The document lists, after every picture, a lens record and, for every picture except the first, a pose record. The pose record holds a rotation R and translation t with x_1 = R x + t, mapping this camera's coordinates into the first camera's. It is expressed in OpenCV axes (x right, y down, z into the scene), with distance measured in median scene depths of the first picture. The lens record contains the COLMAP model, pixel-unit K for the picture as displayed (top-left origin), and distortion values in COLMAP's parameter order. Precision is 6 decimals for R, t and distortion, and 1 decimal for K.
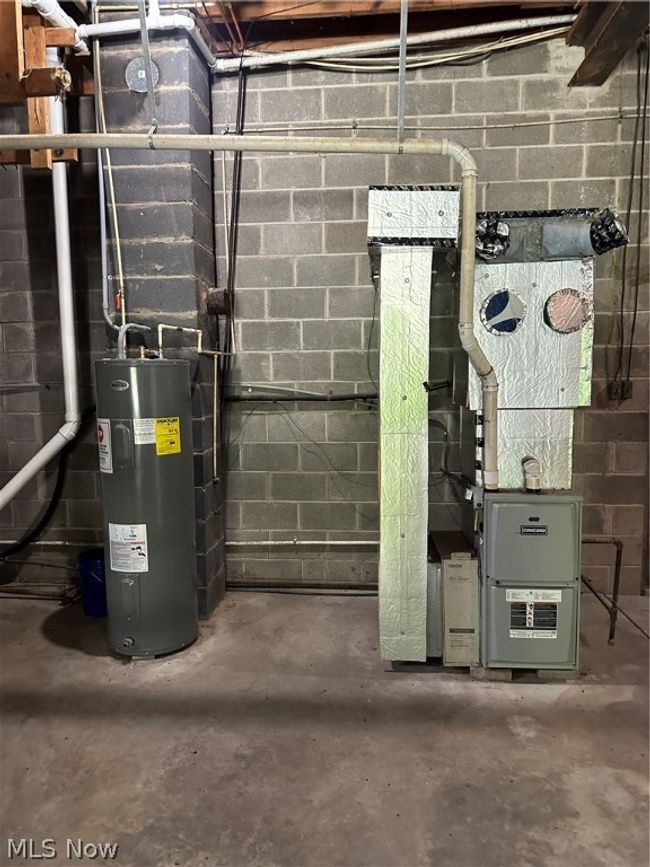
lens RADIAL K [[611.5, 0, 324.2], [0, 611.5, 434.7], [0, 0, 1]] dist [0.021916, -0.010751]
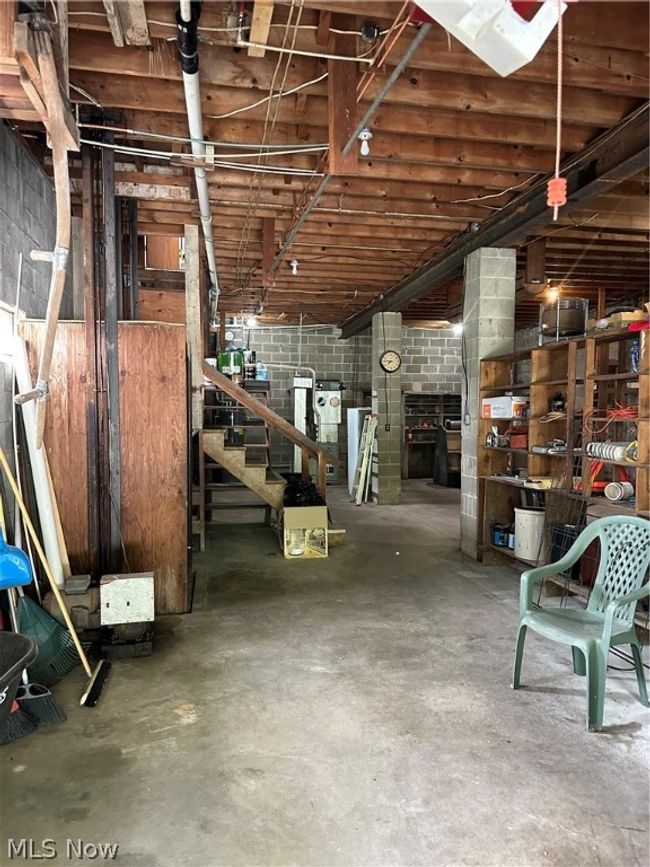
lens RADIAL K [[611.5, 0, 326.3], [0, 611.5, 435.7], [0, 0, 1]] dist [0.021916, -0.010751]
pose [[0.962296, 0.001342, 0.272001, -0.884421], [0.013657, 0.998488, -0.053244, 0.282220], [-0.271662, 0.054951, 0.960823, -3.266432]]
